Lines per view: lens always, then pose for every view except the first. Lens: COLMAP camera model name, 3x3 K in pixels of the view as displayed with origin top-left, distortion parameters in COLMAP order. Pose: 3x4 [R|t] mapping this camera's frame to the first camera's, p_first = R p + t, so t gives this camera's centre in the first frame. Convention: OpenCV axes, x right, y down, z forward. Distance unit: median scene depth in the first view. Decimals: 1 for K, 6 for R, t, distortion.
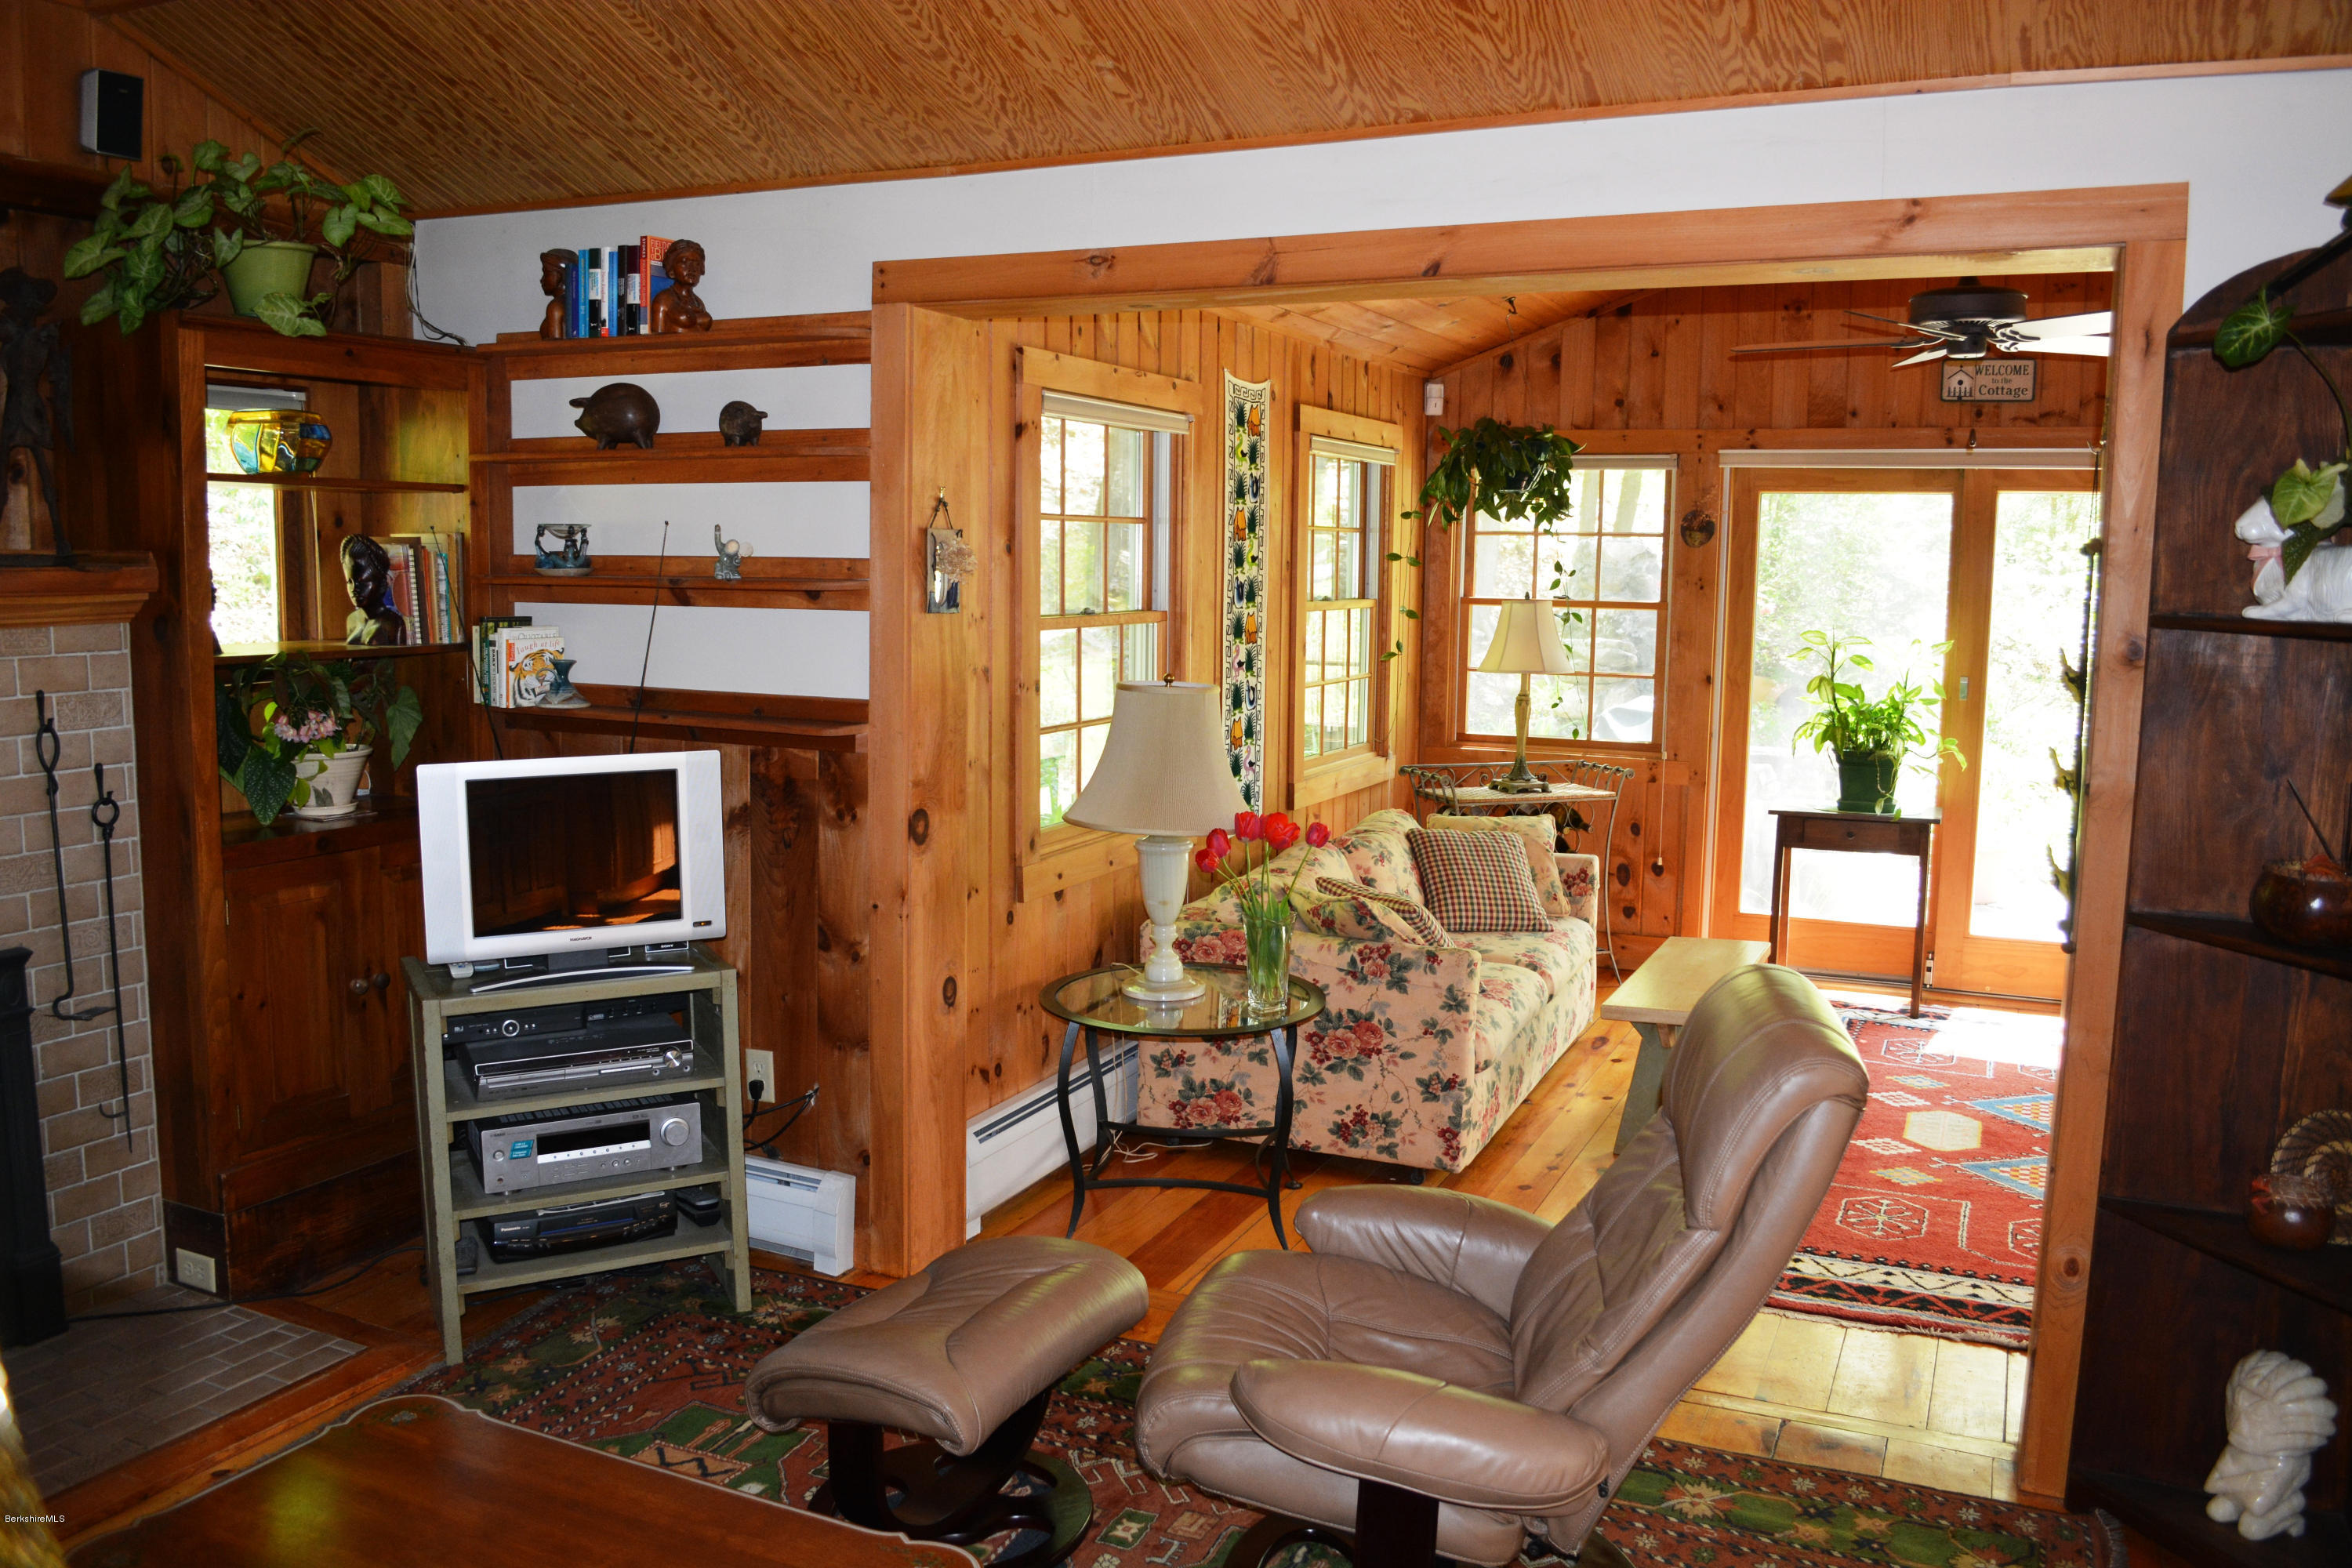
lens RADIAL K [[1848.6, 0, 1173.6], [0, 1848.6, 787.0], [0, 0, 1]] dist [-0.080526, 0.007147]
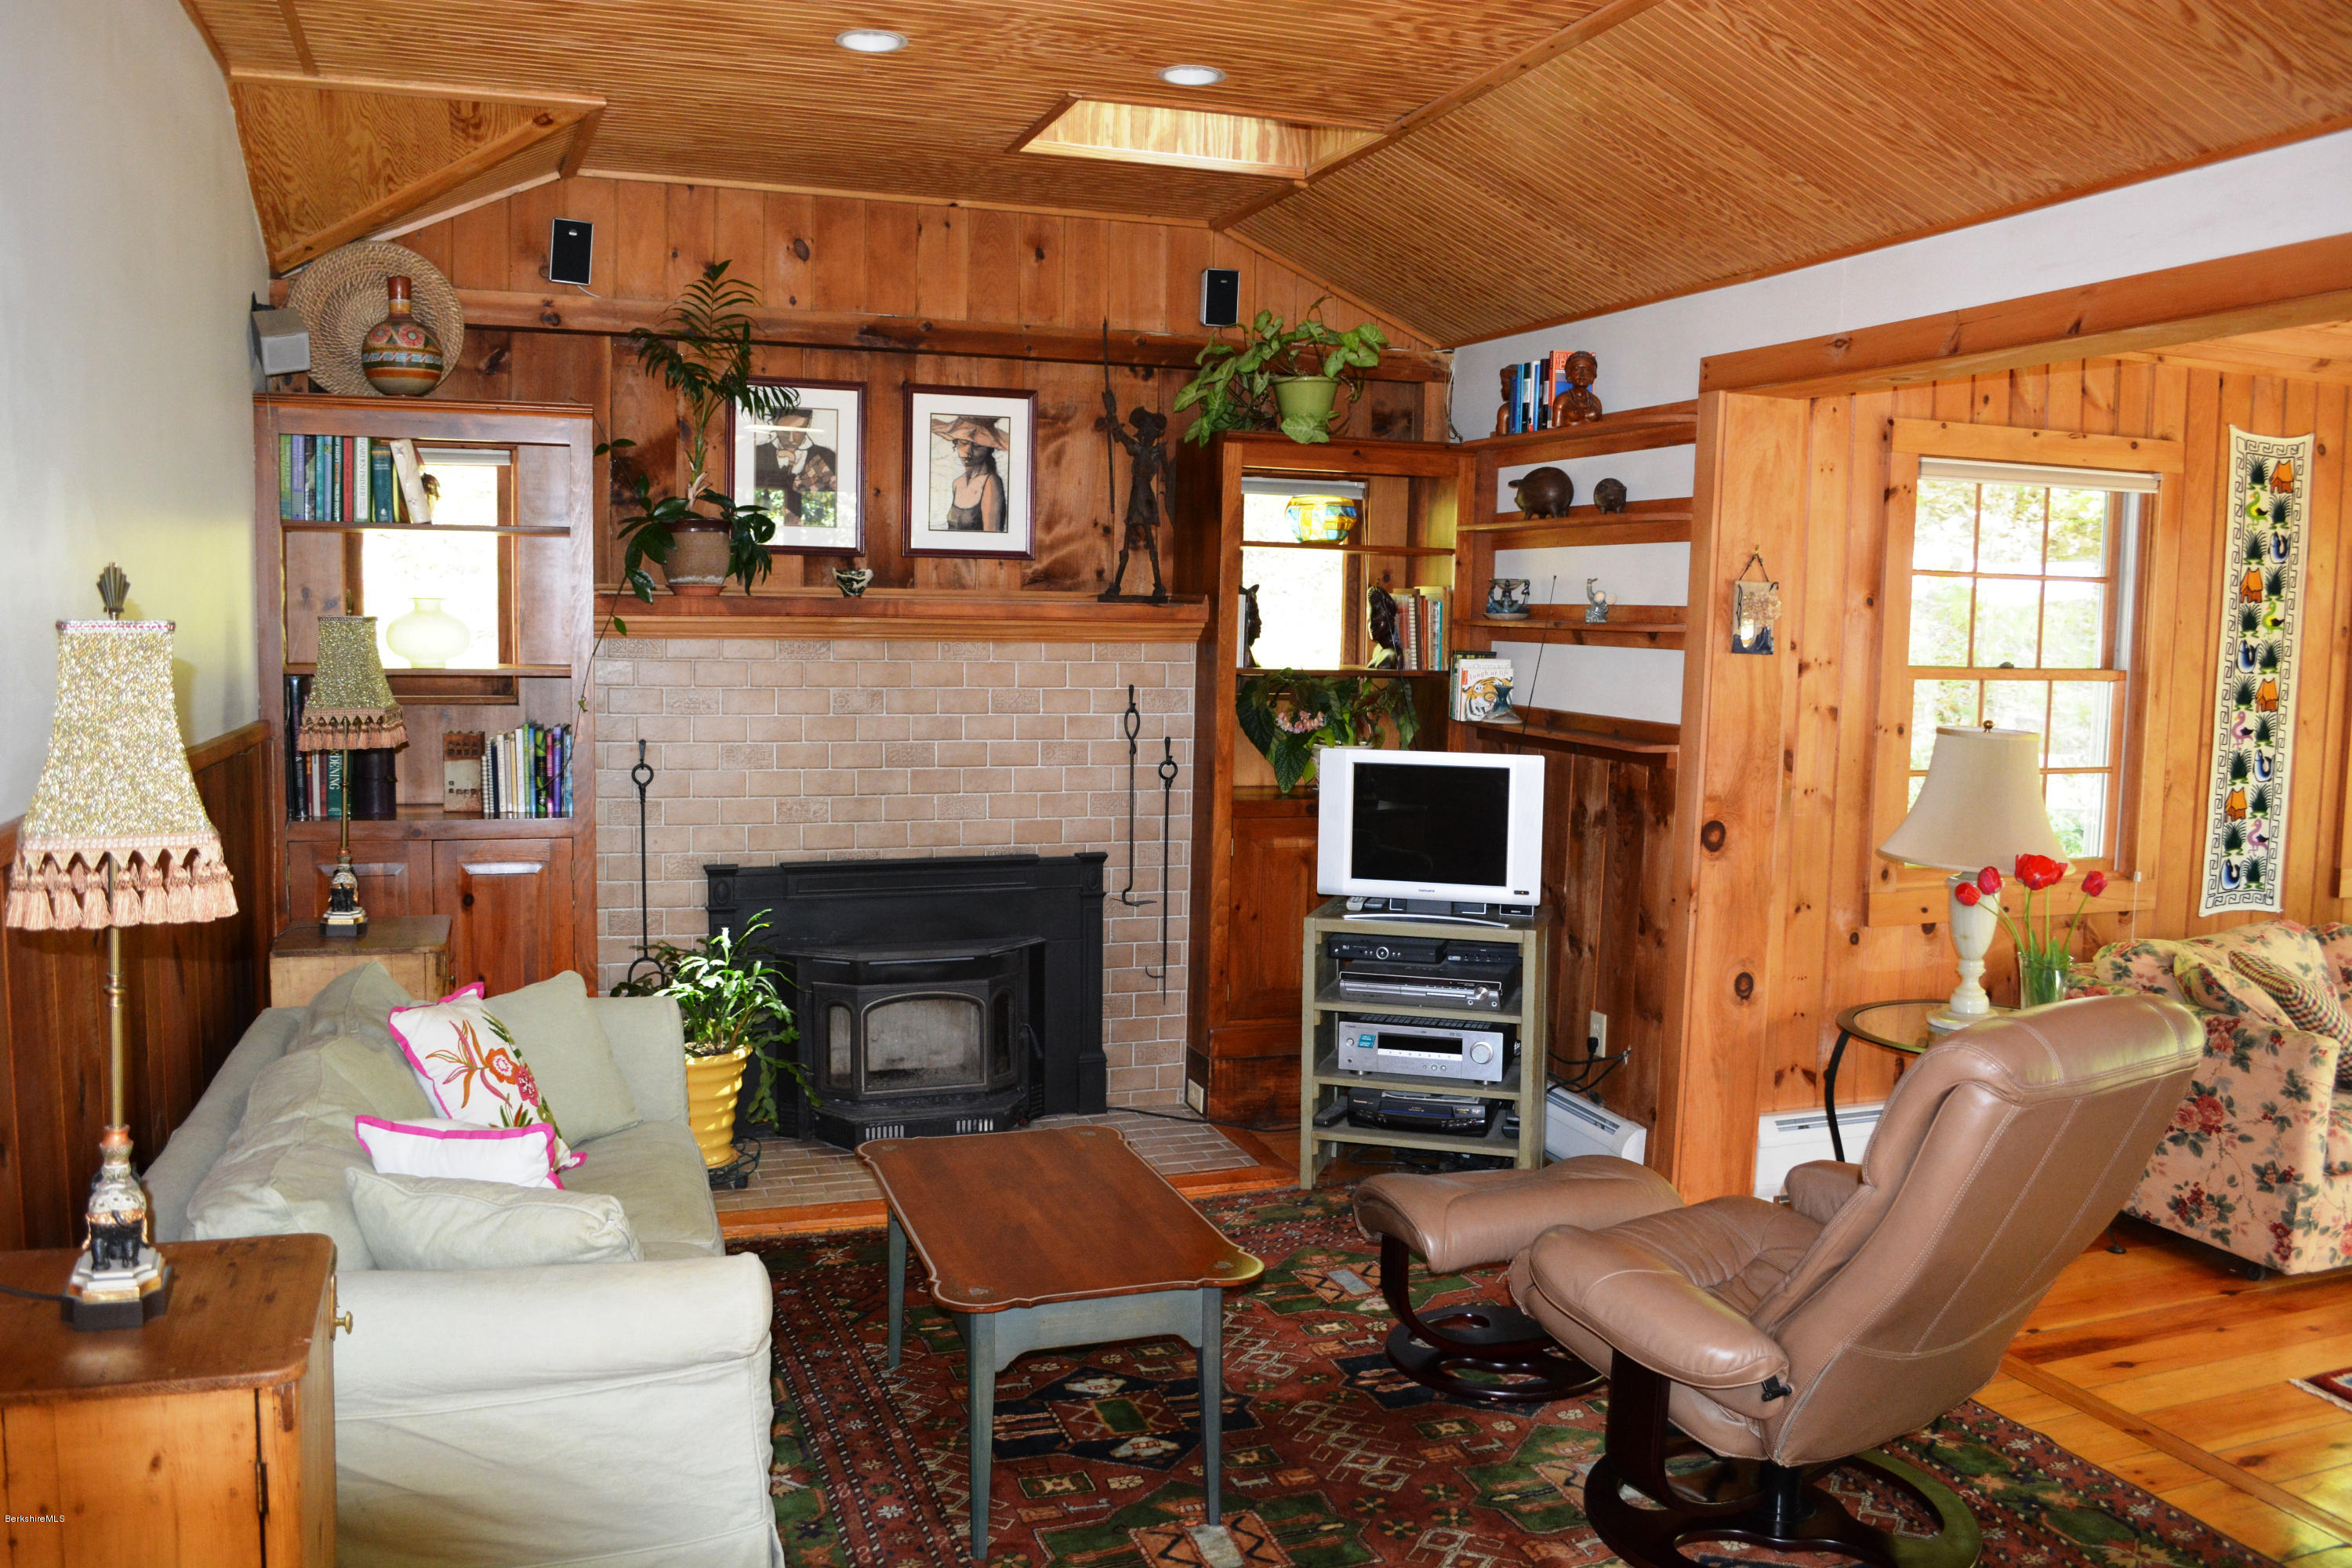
lens RADIAL K [[1848.6, 0, 1185.2], [0, 1848.6, 785.8], [0, 0, 1]] dist [-0.080526, 0.007147]
pose [[0.699757, 0.069283, -0.711014, 0.448754], [-0.101035, 0.994880, -0.002492, 0.026429], [0.707200, 0.073581, 0.703174, -0.052307]]
